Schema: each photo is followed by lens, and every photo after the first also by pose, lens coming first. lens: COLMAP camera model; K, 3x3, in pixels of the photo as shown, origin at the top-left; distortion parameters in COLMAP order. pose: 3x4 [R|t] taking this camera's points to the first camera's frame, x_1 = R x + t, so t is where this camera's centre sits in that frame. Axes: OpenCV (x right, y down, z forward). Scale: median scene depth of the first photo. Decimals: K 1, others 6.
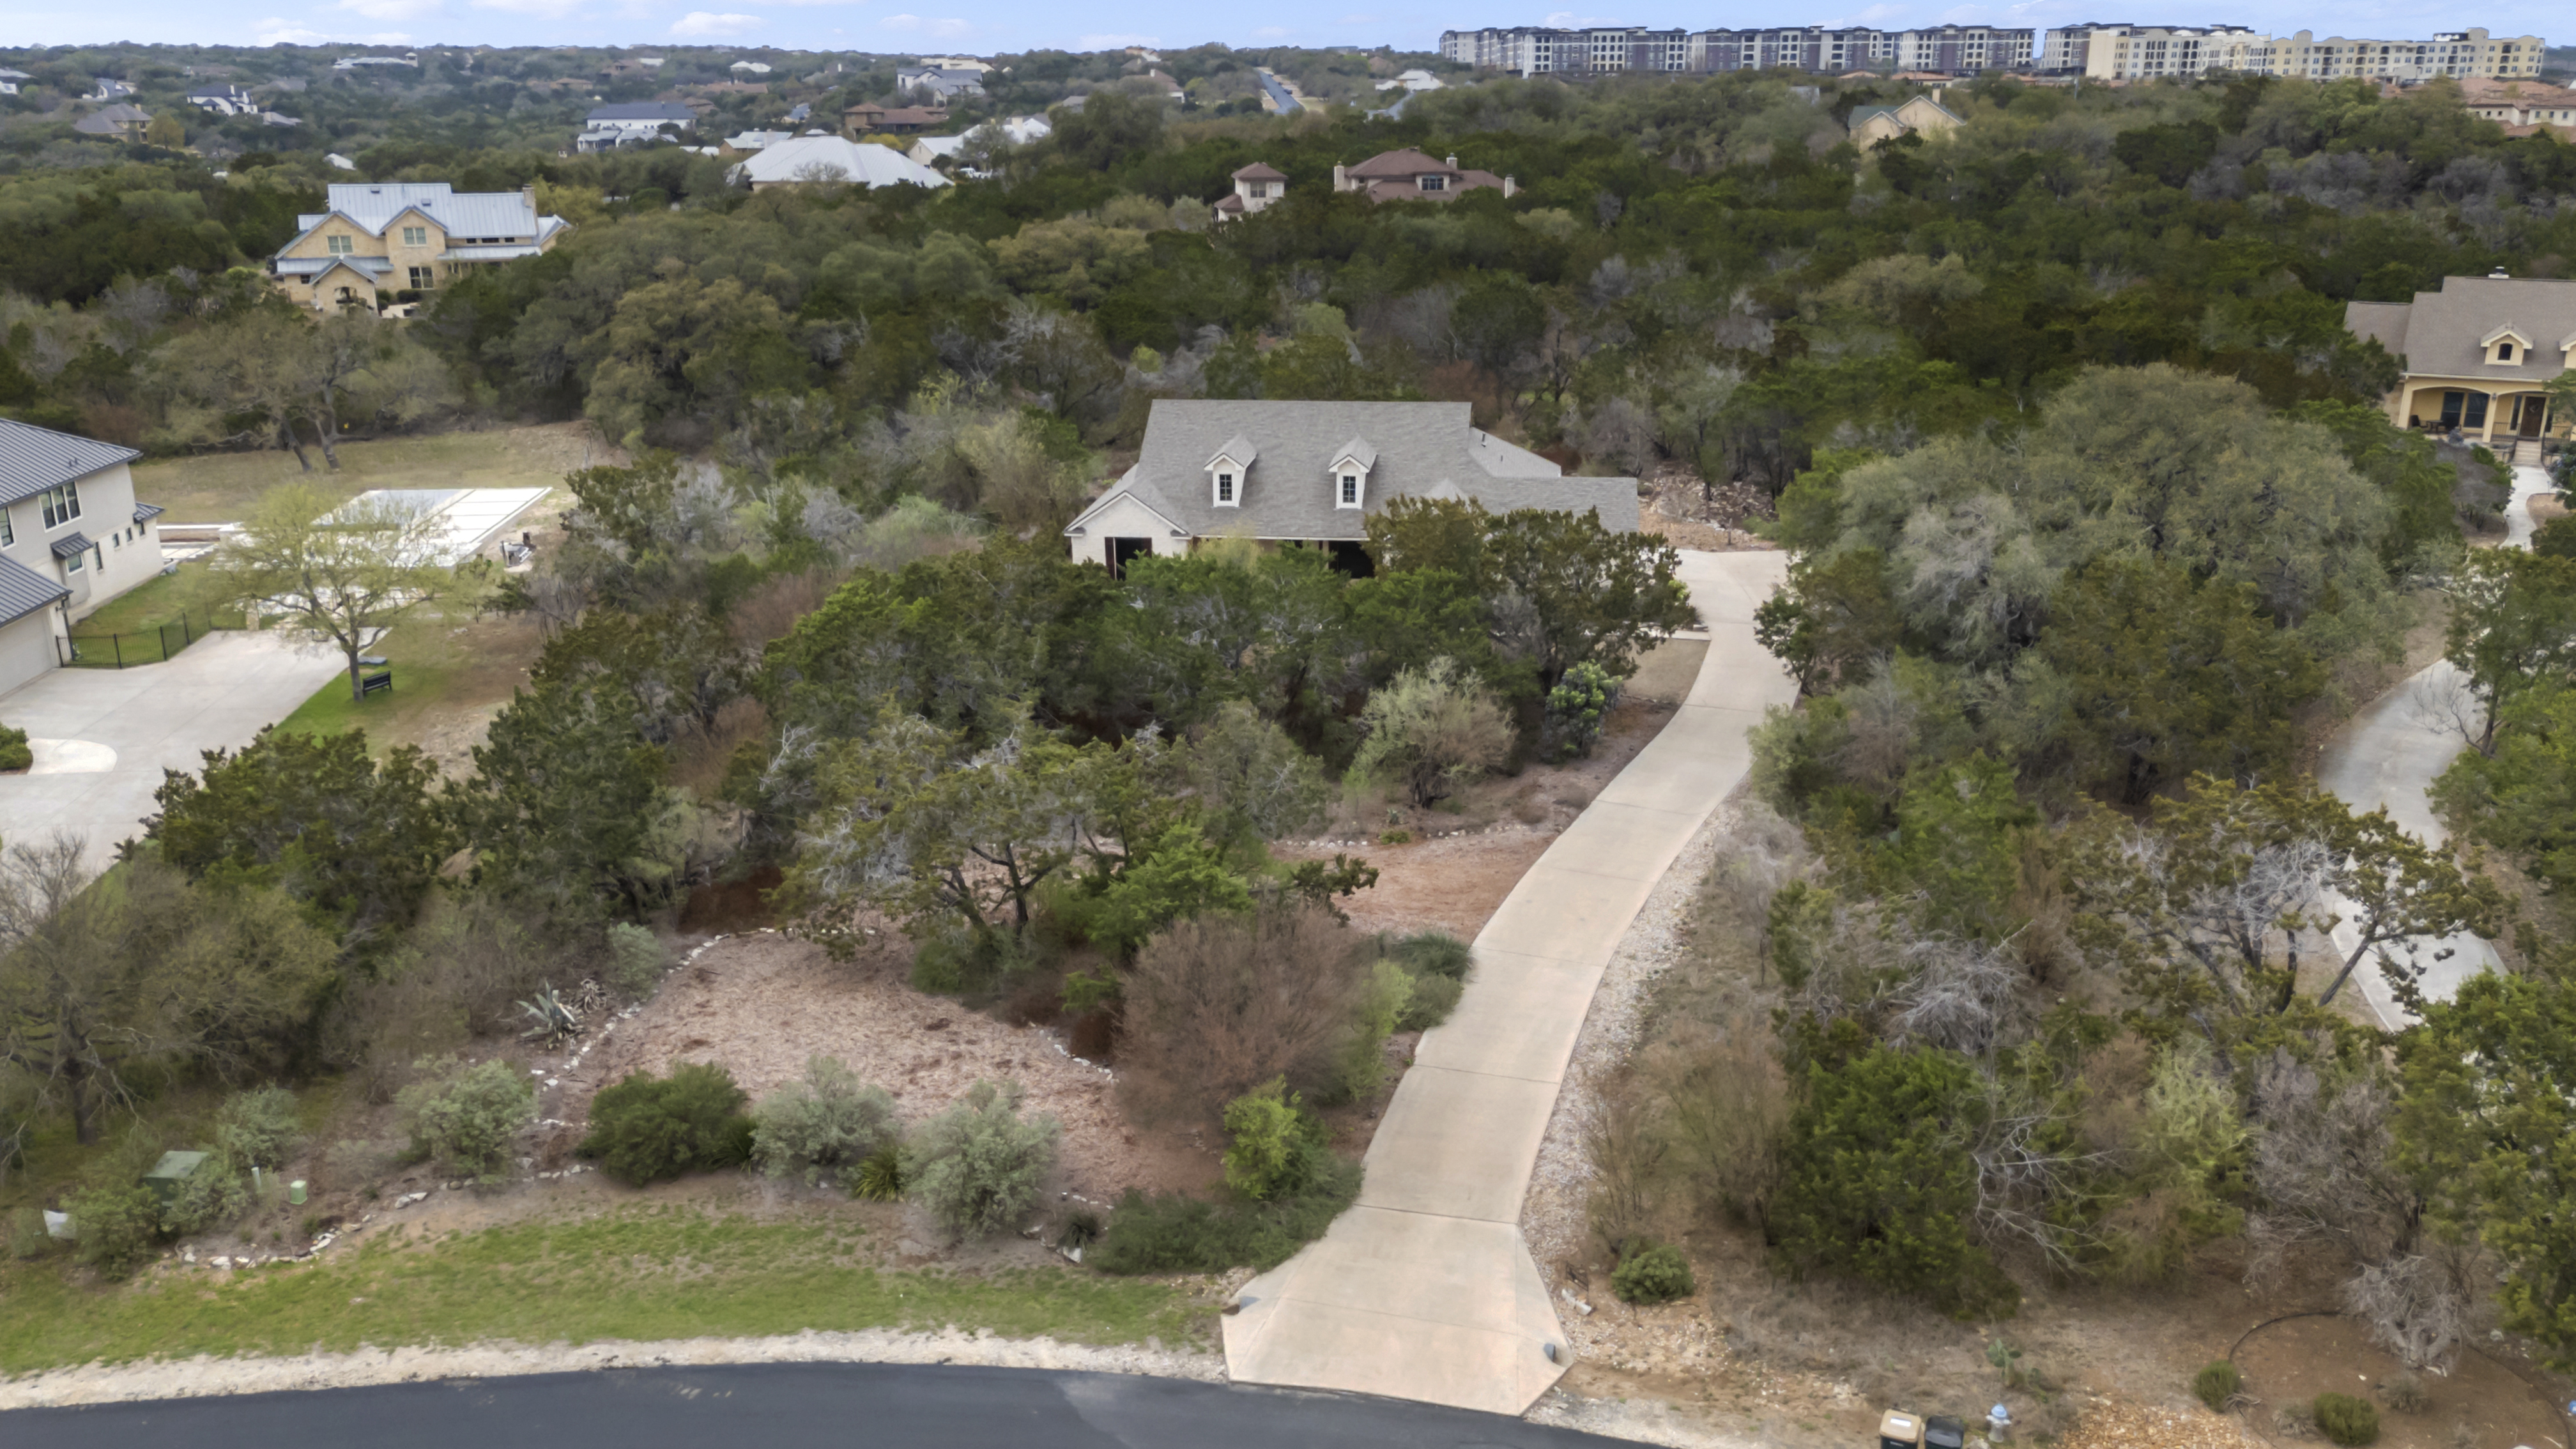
lens RADIAL K [[2046.7, 0, 1269.0], [0, 2046.7, 715.2], [0, 0, 1]] dist [0.052527, -0.043016]
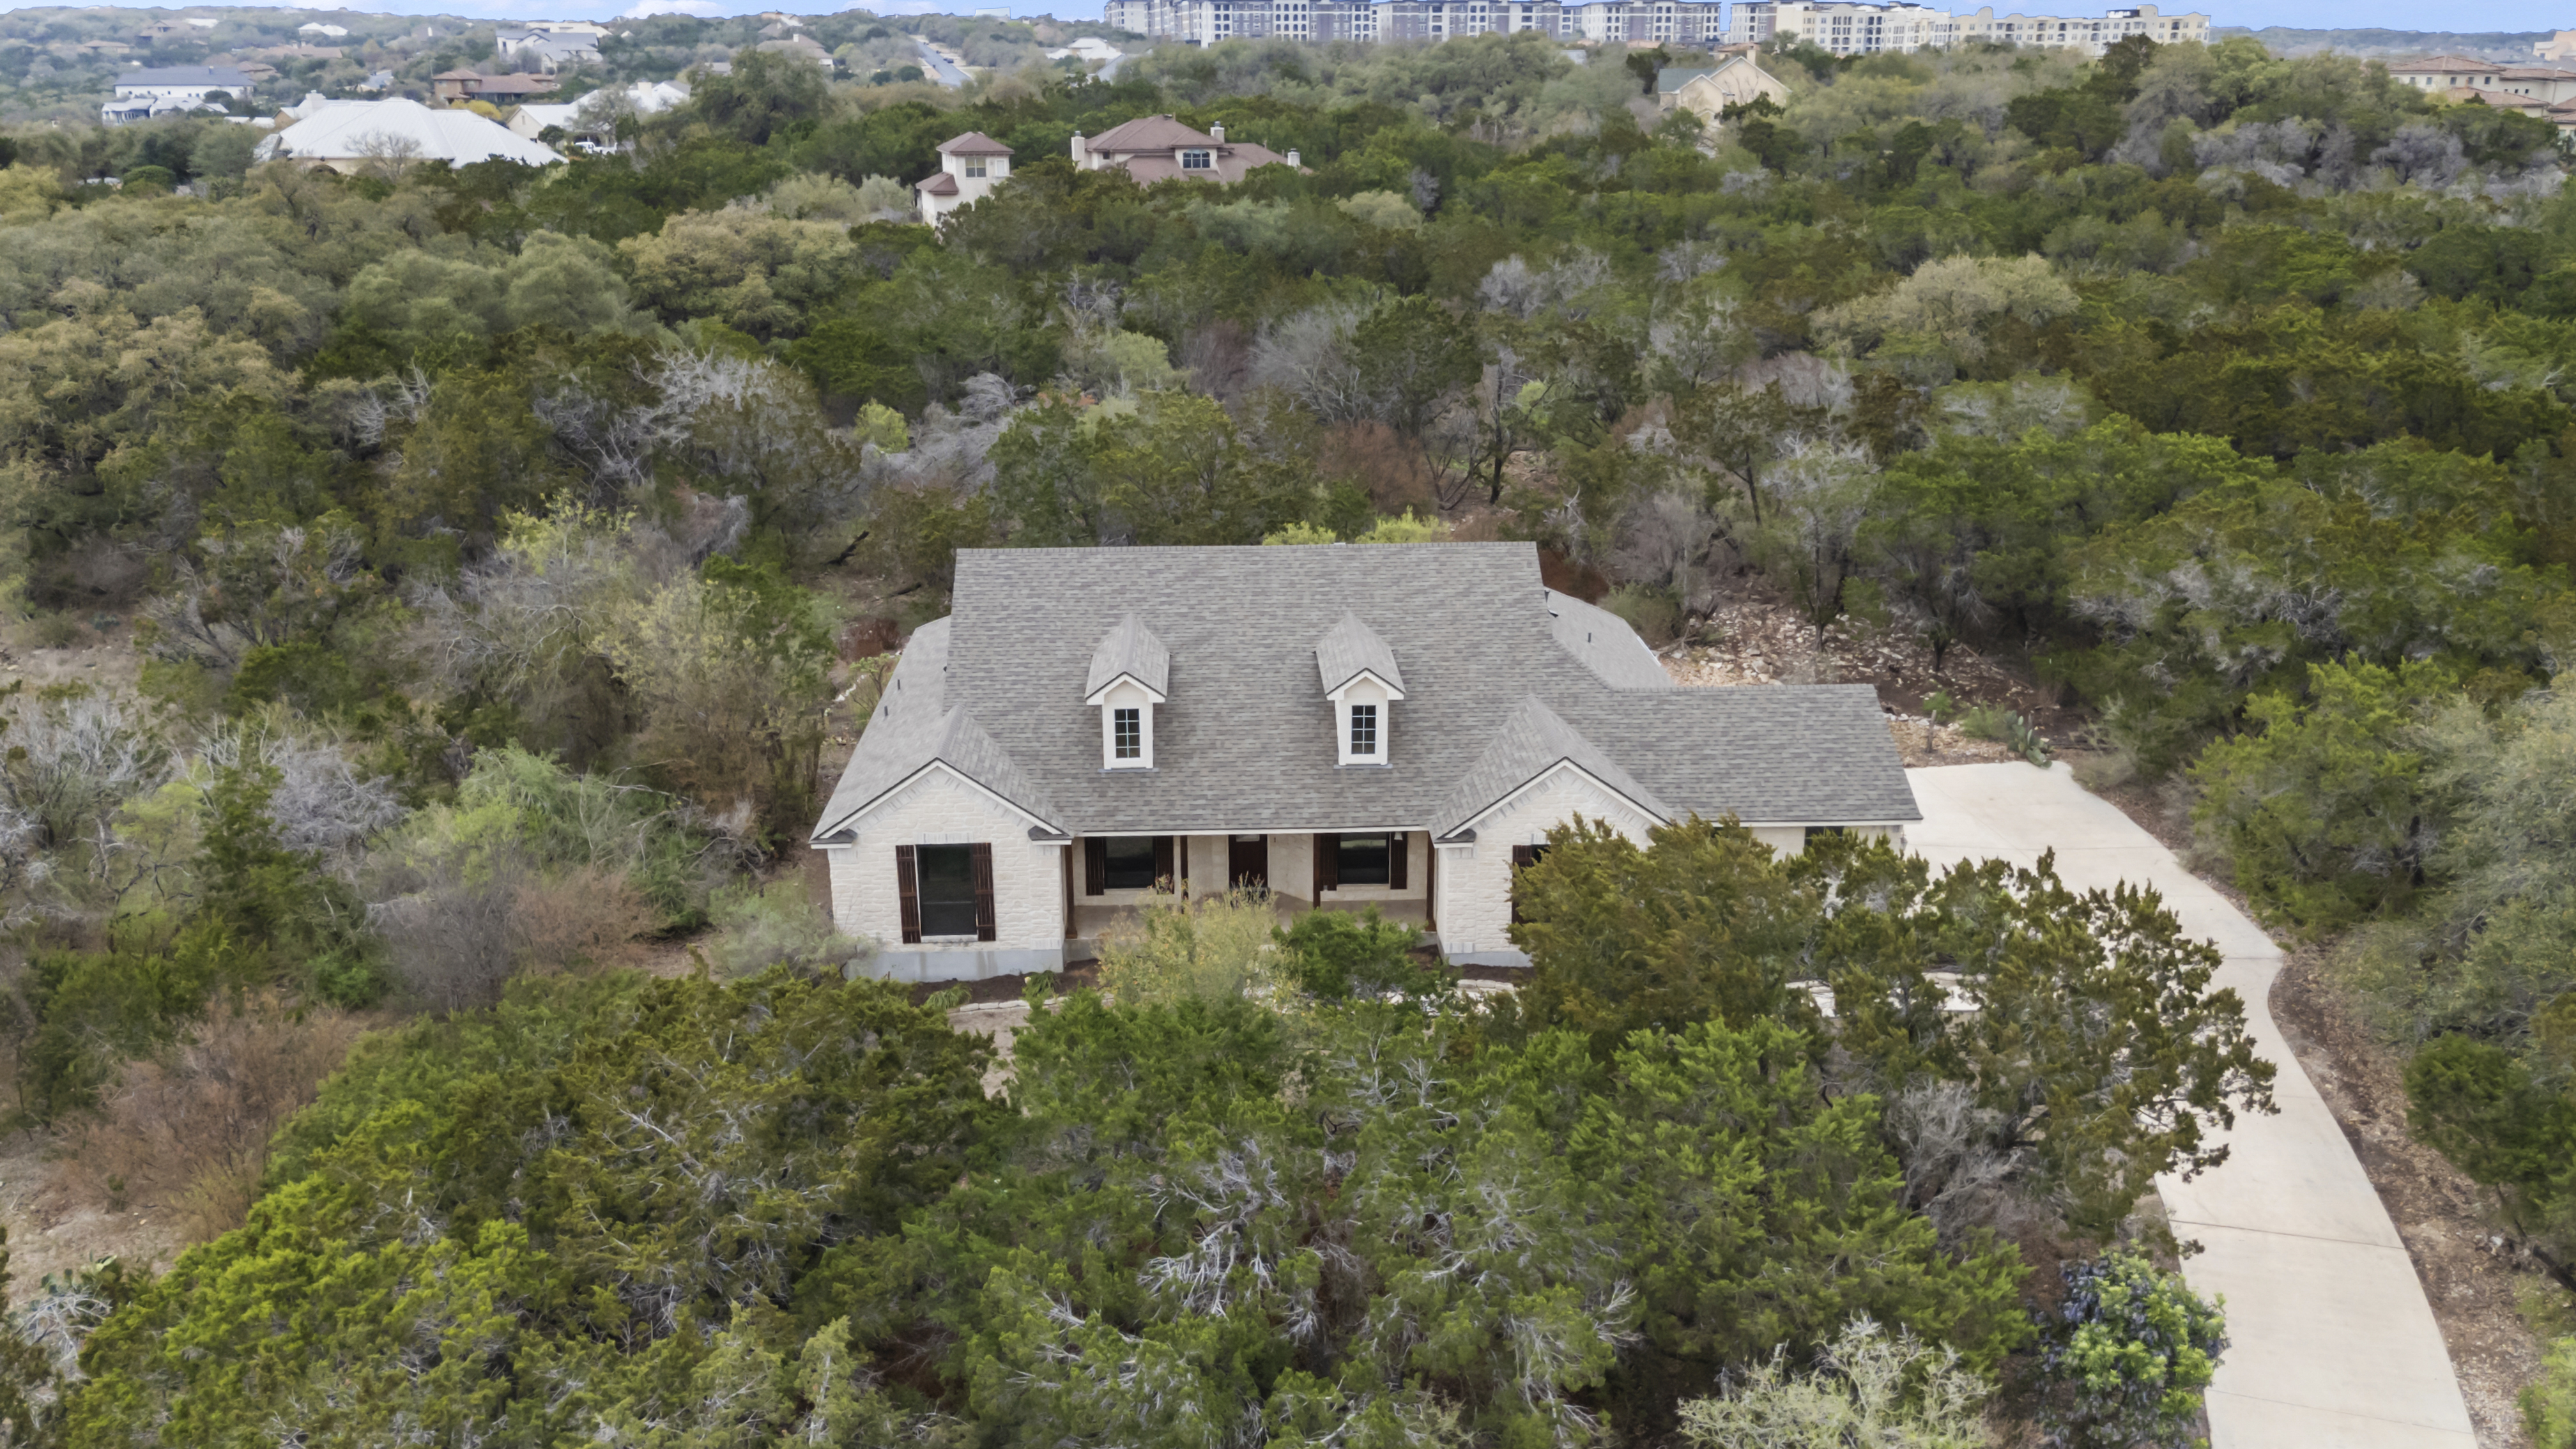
lens RADIAL K [[2046.7, 0, 1269.0], [0, 2046.7, 715.2], [0, 0, 1]] dist [0.052527, -0.043016]
pose [[0.985911, -0.046170, 0.160773, -0.025074], [0.044675, 0.998918, 0.012903, -0.043903], [-0.161195, -0.005539, 0.986907, 0.173414]]
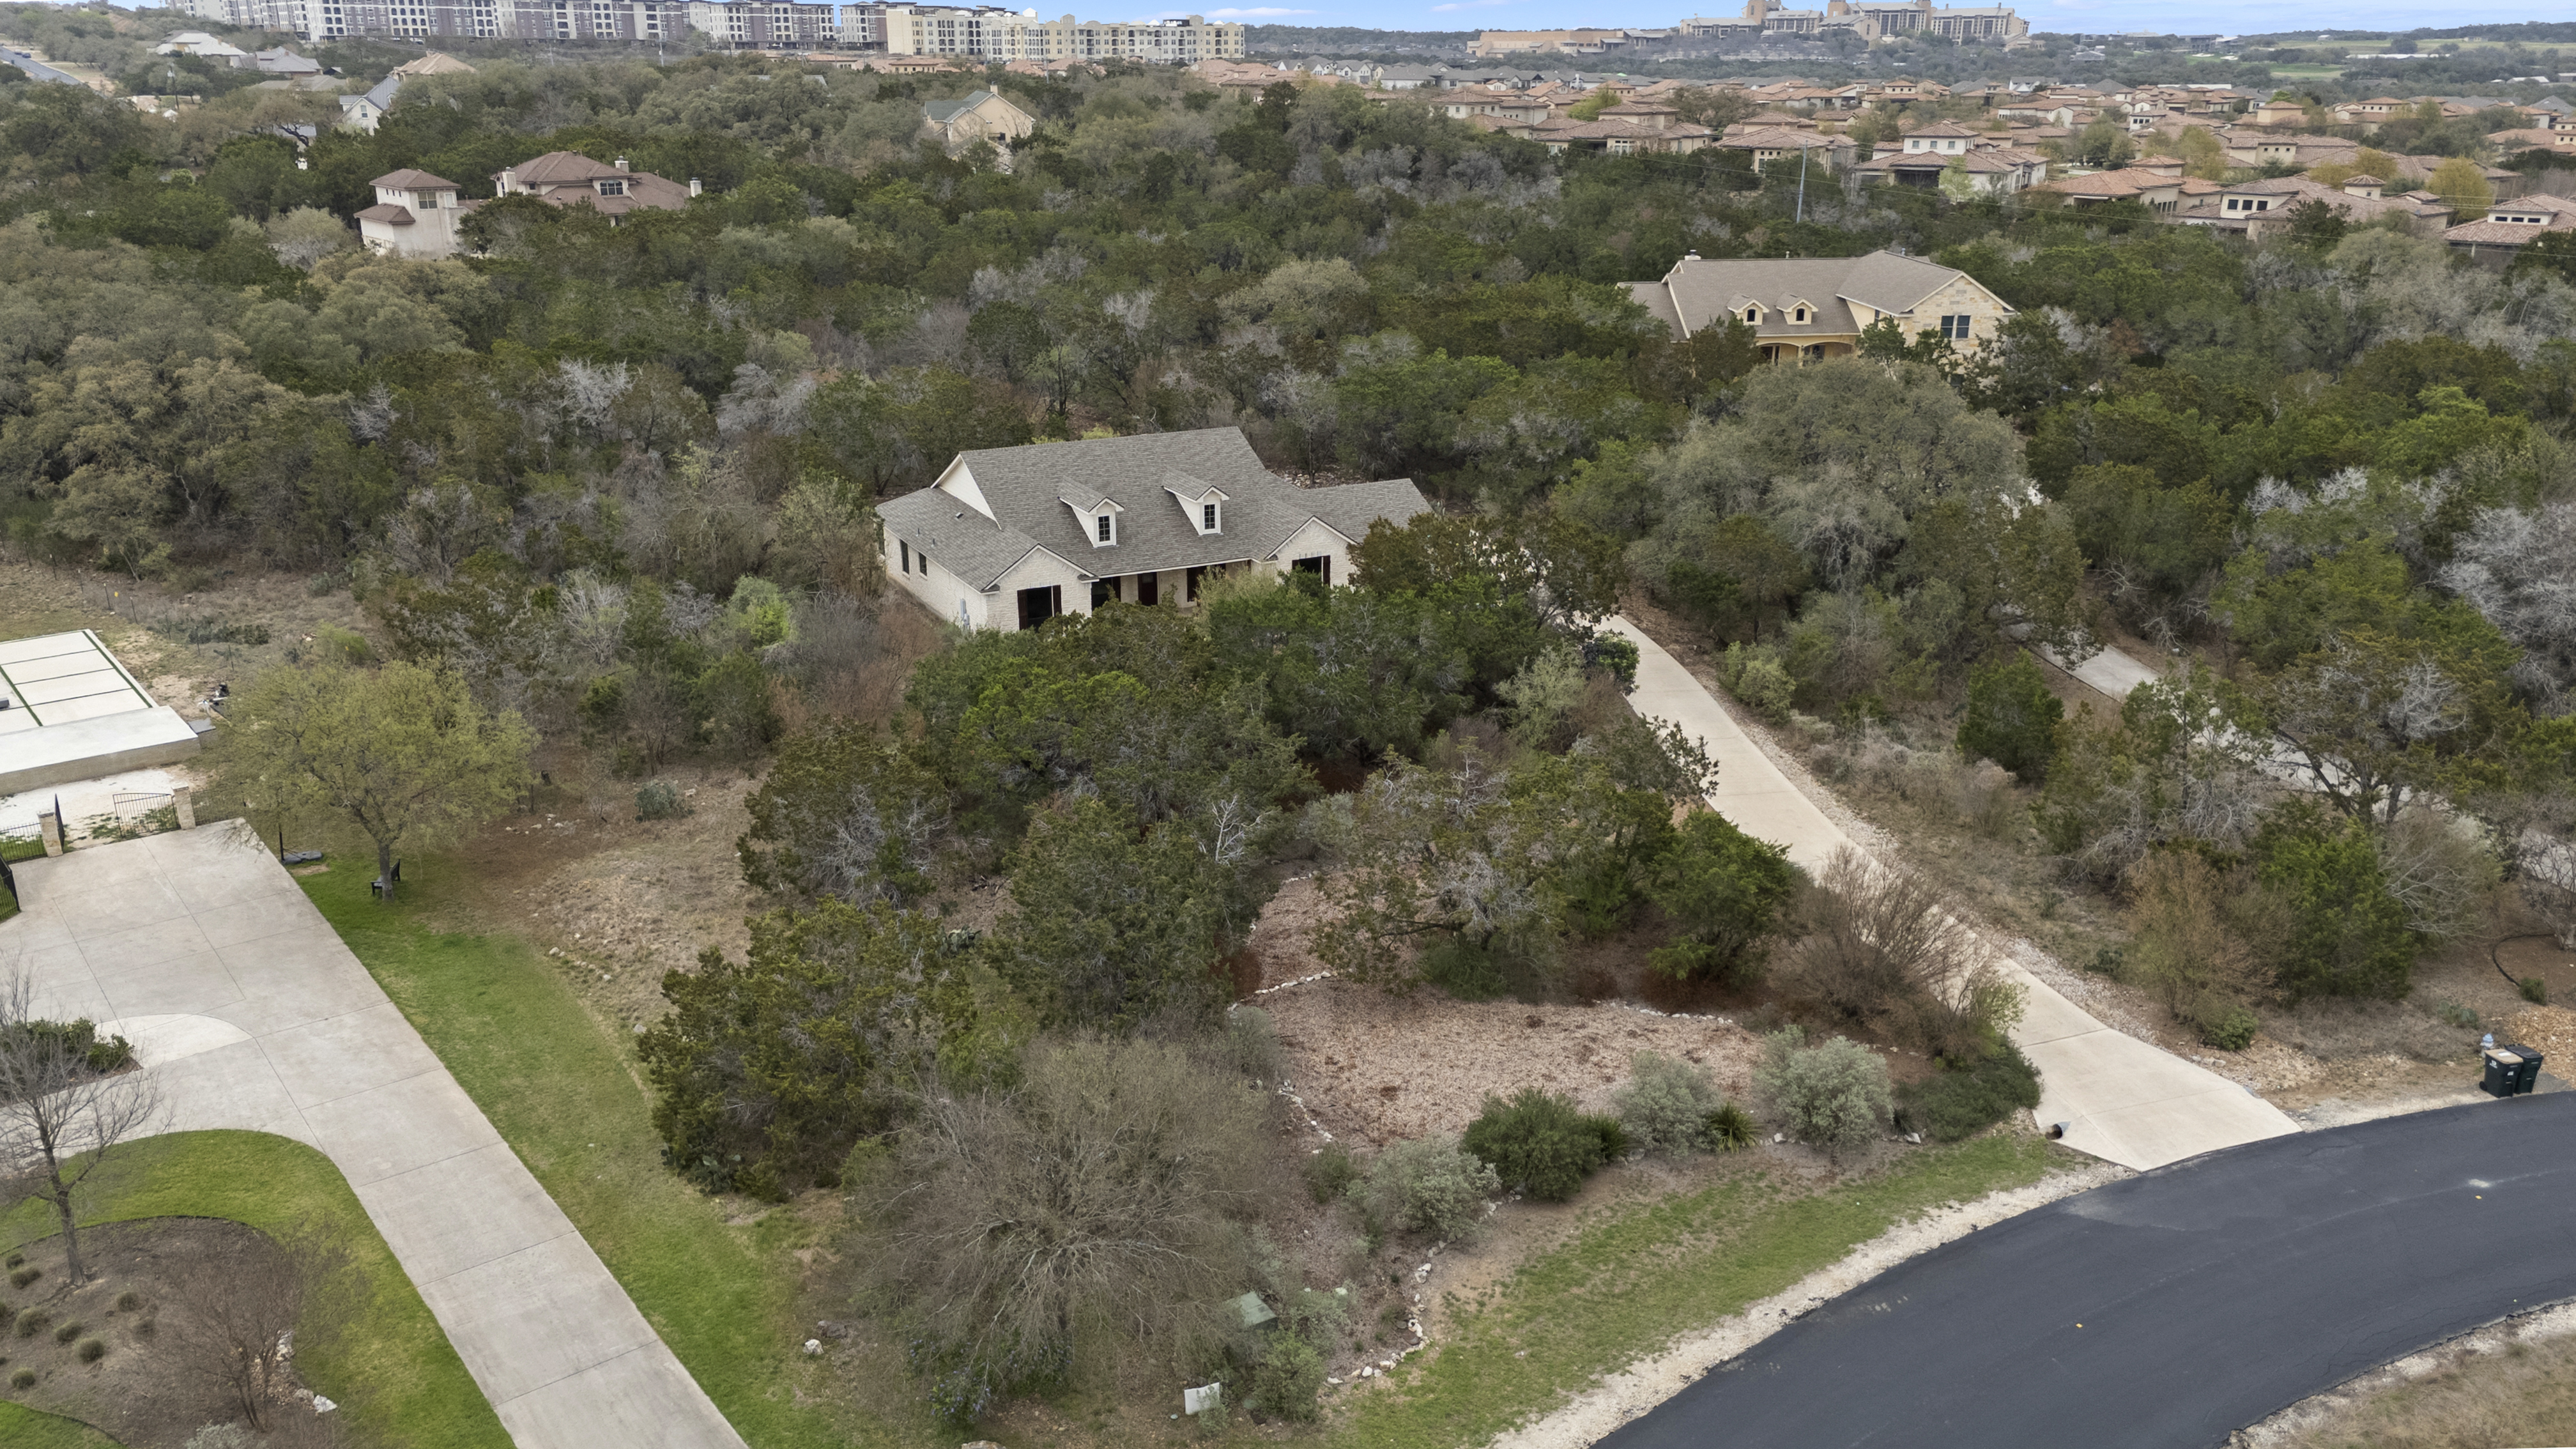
lens RADIAL K [[2046.7, 0, 1269.0], [0, 2046.7, 715.2], [0, 0, 1]] dist [0.052527, -0.043016]
pose [[0.819259, -0.171332, 0.547230, -0.197325], [0.160057, 0.984715, 0.068683, -0.027115], [-0.550633, 0.031319, 0.834160, 0.026636]]
